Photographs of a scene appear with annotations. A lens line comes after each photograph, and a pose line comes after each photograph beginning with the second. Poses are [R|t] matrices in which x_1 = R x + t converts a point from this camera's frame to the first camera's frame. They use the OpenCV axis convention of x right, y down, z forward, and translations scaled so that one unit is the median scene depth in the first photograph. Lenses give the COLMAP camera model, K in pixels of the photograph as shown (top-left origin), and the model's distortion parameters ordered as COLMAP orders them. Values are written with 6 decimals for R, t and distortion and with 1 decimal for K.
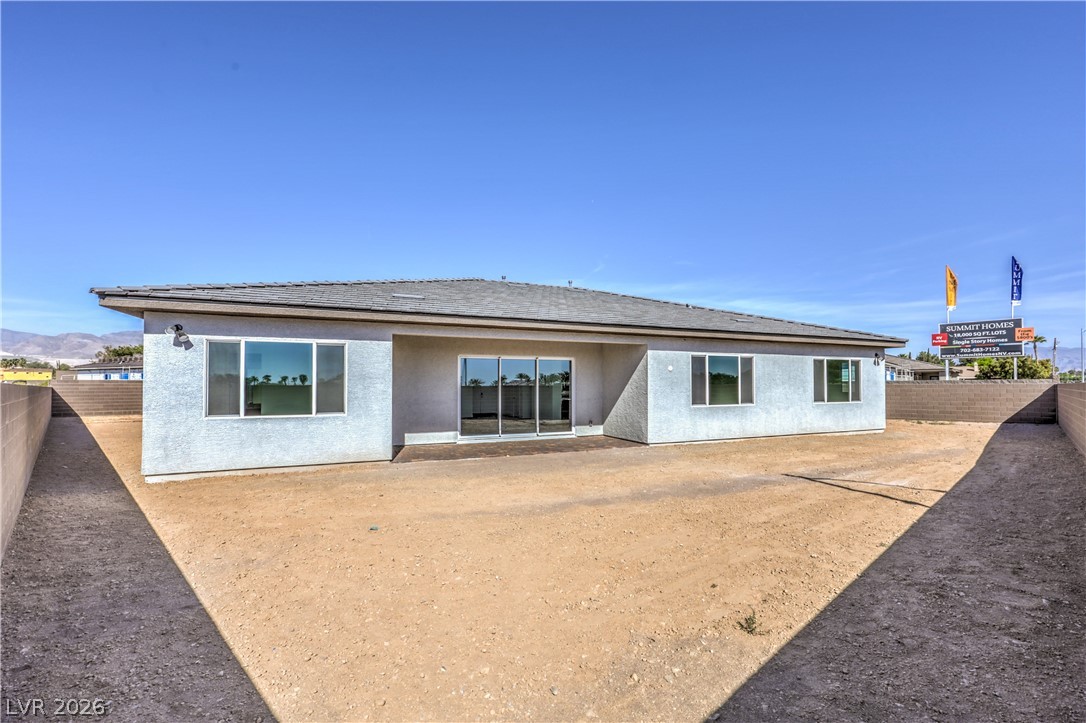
lens RADIAL K [[452.5, 0, 546.2], [0, 452.5, 363.3], [0, 0, 1]] dist [0.000258, 0.000020]
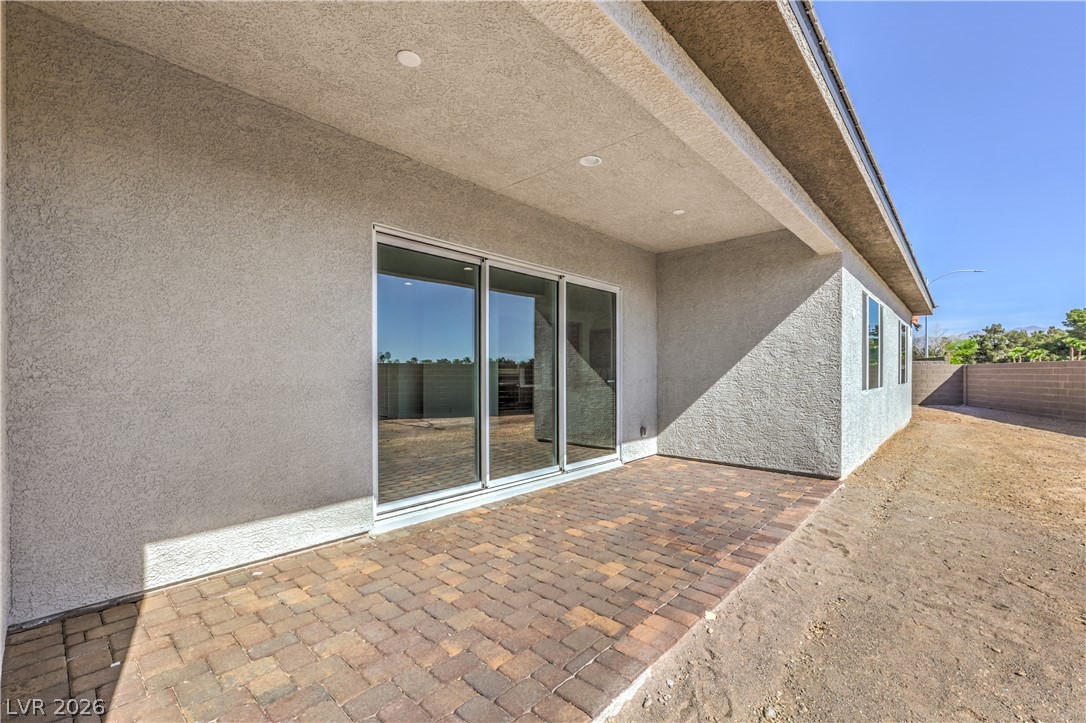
lens RADIAL K [[463.2, 0, 543.3], [0, 463.2, 374.8], [0, 0, 1]] dist [0.000322, -0.000082]
pose [[0.895184, 0.000443, 0.445697, -0.223678], [-0.023119, 0.998699, 0.045441, 0.057939], [-0.445097, -0.050982, 0.894030, 0.673905]]
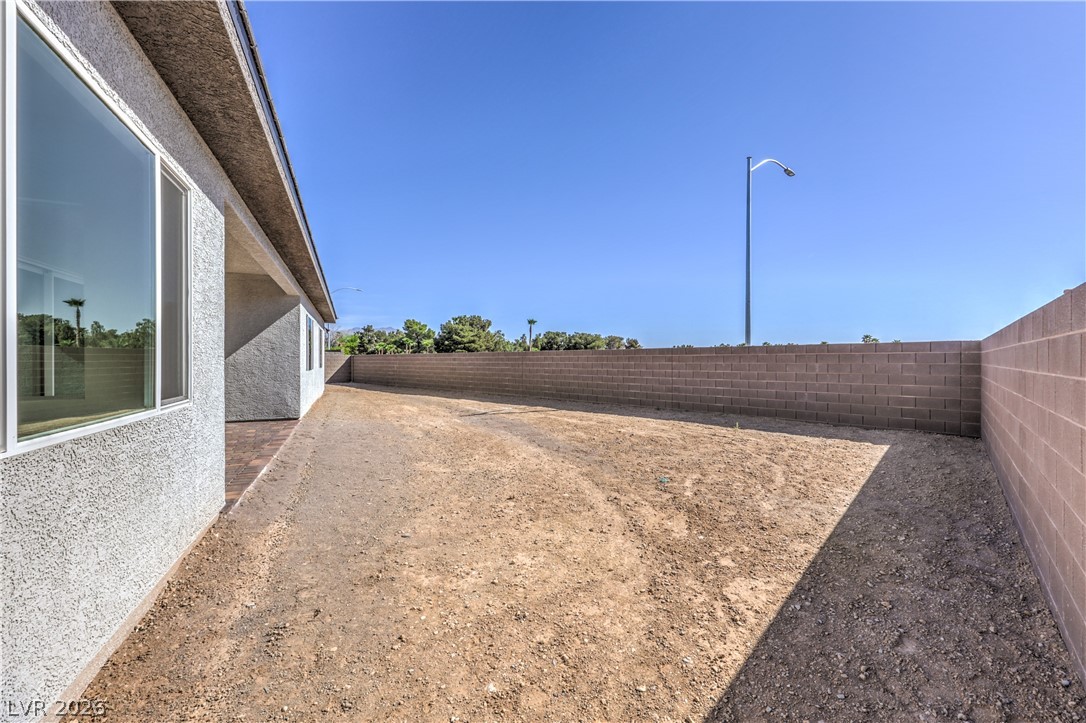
lens RADIAL K [[452.5, 0, 546.2], [0, 452.5, 363.3], [0, 0, 1]] dist [0.000258, 0.000020]
pose [[-0.036064, -0.004039, 0.999341, -0.567827], [-0.048939, 0.998799, 0.002271, 0.051102], [-0.998150, -0.048825, -0.036218, 0.544462]]
